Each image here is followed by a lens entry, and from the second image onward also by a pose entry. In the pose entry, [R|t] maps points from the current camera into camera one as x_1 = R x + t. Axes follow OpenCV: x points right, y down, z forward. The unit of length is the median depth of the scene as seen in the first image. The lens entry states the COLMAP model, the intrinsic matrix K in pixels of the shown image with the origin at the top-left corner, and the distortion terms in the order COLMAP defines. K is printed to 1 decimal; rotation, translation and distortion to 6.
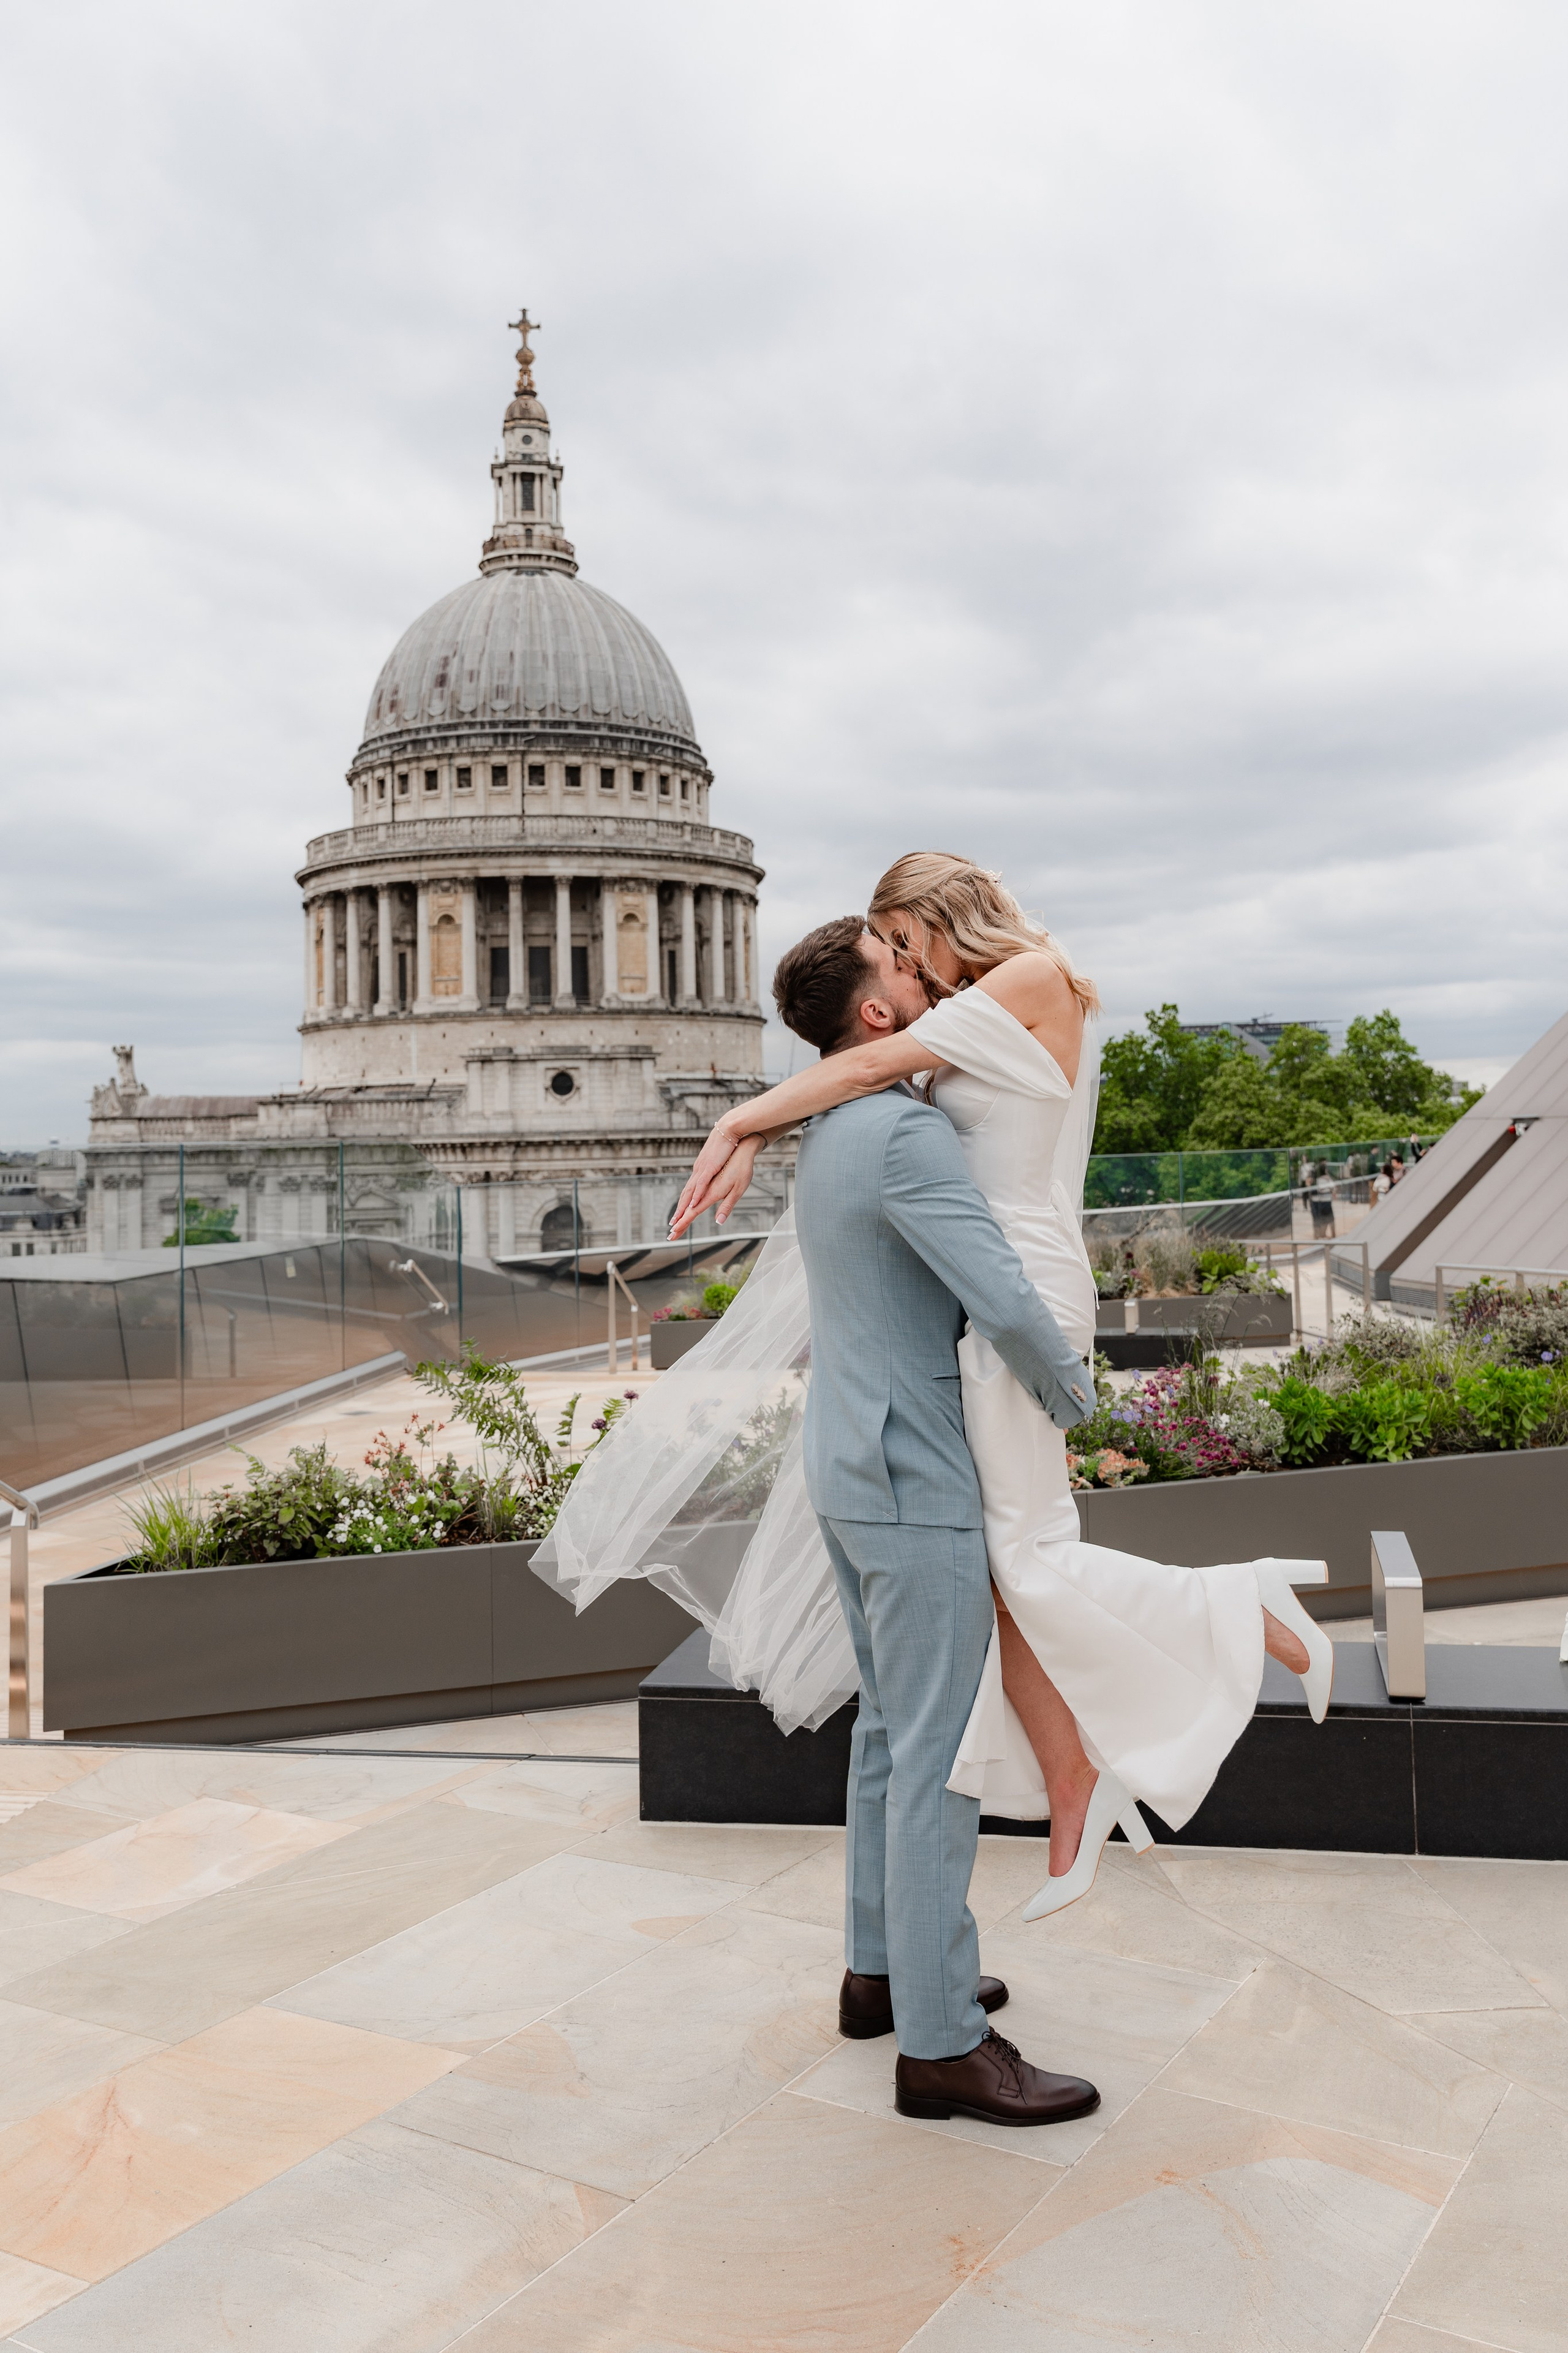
lens RADIAL K [[2064.2, 0, 800.3], [0, 2064.2, 977.6], [0, 0, 1]] dist [0.028506, 0.001927]
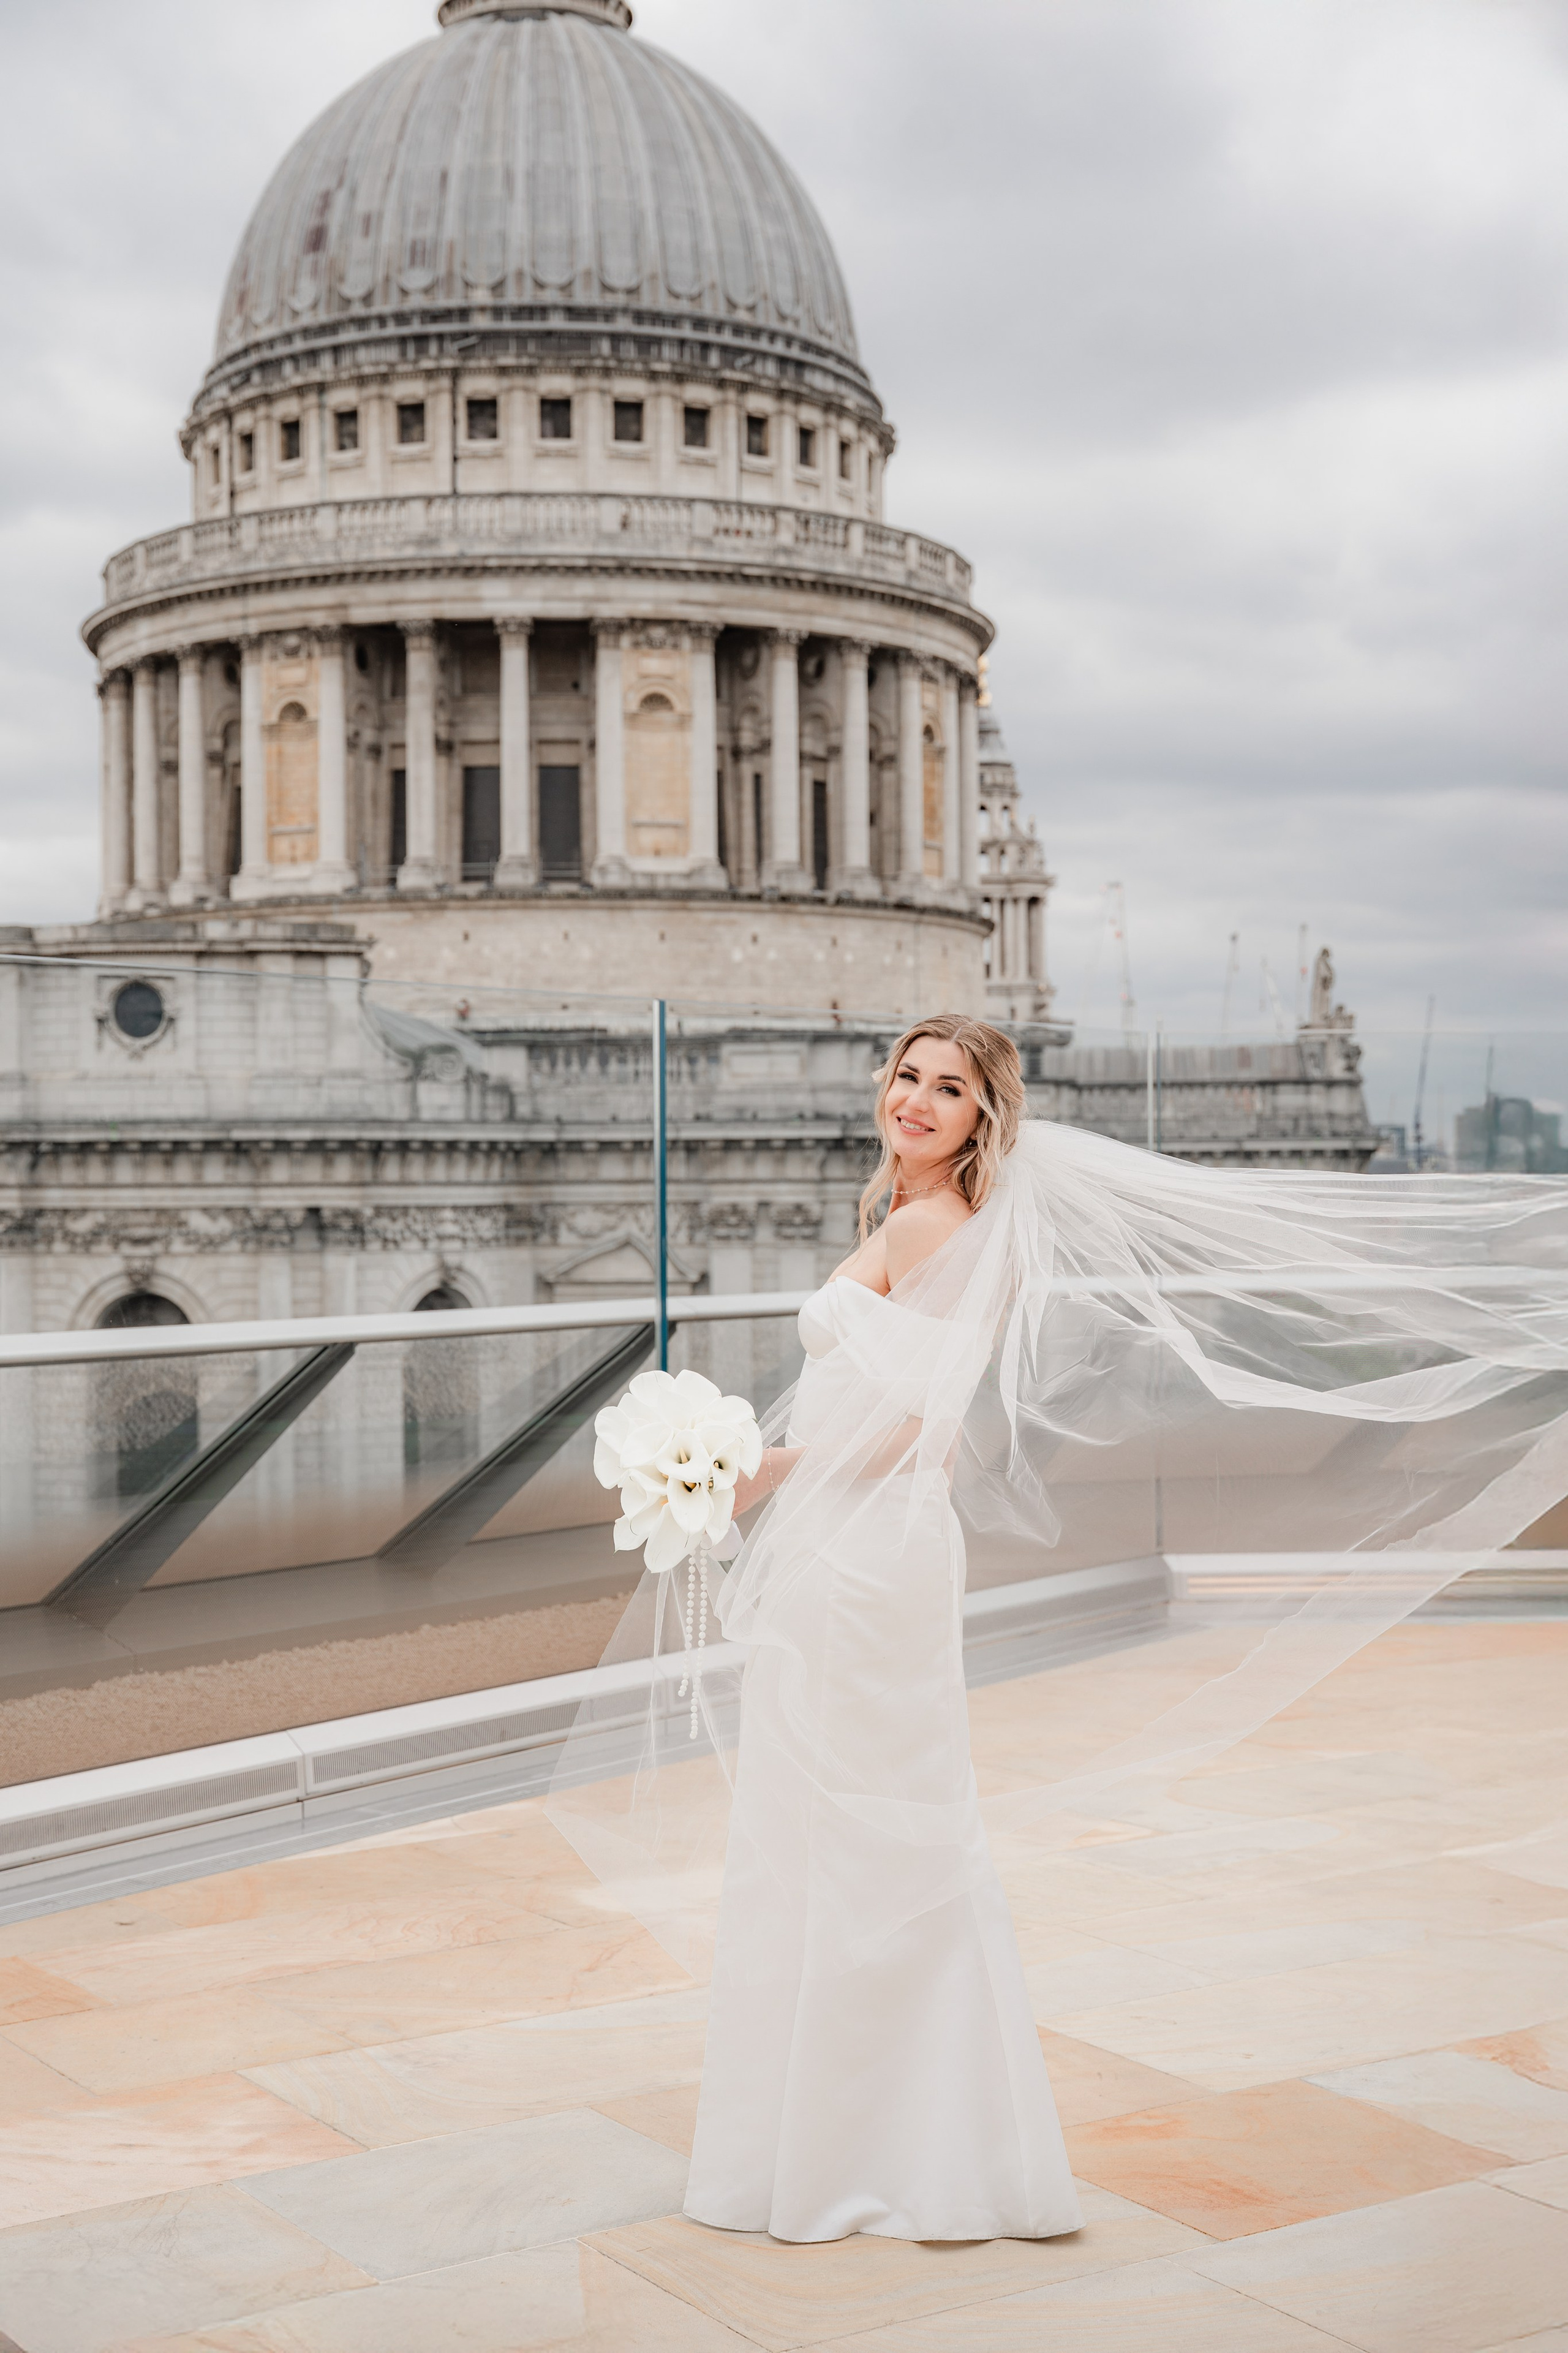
lens RADIAL K [[3064.5, 0, 659.2], [0, 3064.5, 1154.3], [0, 0, 1]] dist [0.087368, 0.000000]
pose [[0.962579, 0.016727, -0.270484, 0.116671], [0.003507, 0.997241, 0.074151, 0.023768], [0.270978, -0.072325, 0.959865, 0.286707]]
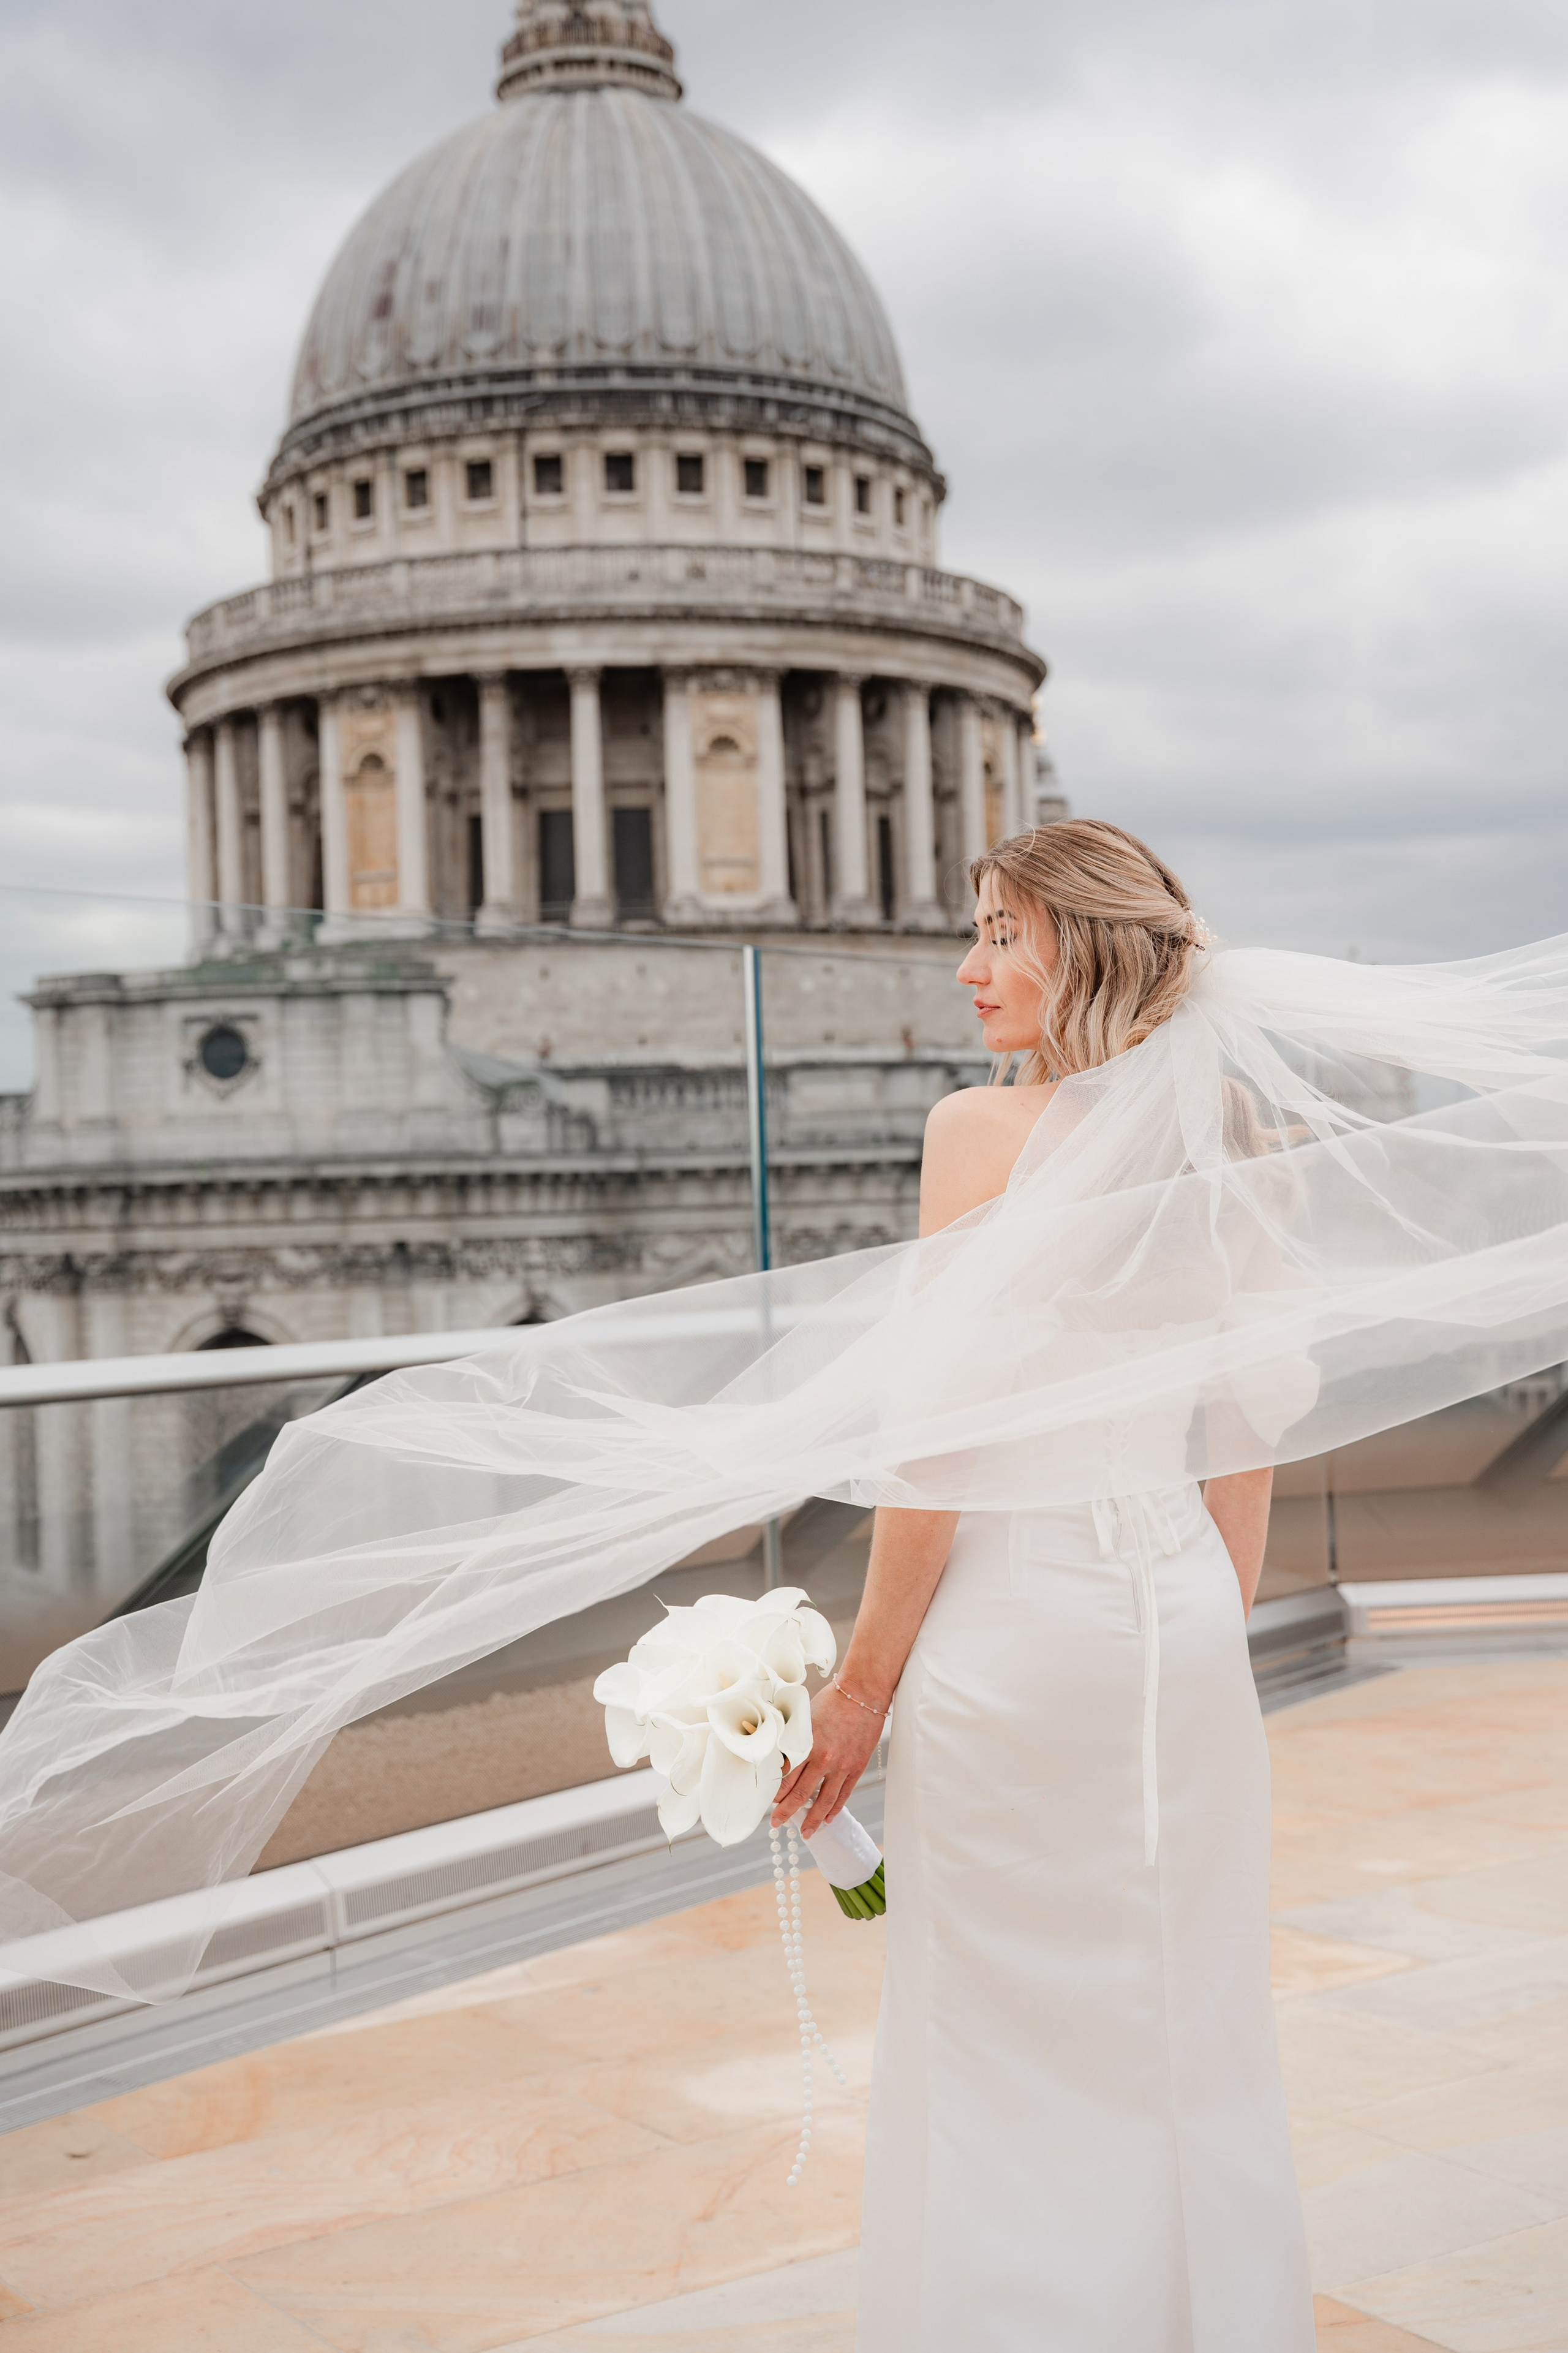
lens RADIAL K [[2930.1, 0, 801.6], [0, 2930.1, 1158.0], [0, 0, 1]] dist [0.054732, 0.000000]
pose [[0.968355, -0.011358, -0.249318, 0.113523], [0.028600, 0.997433, 0.065645, 0.025284], [0.247933, -0.070698, 0.966194, 0.296789]]
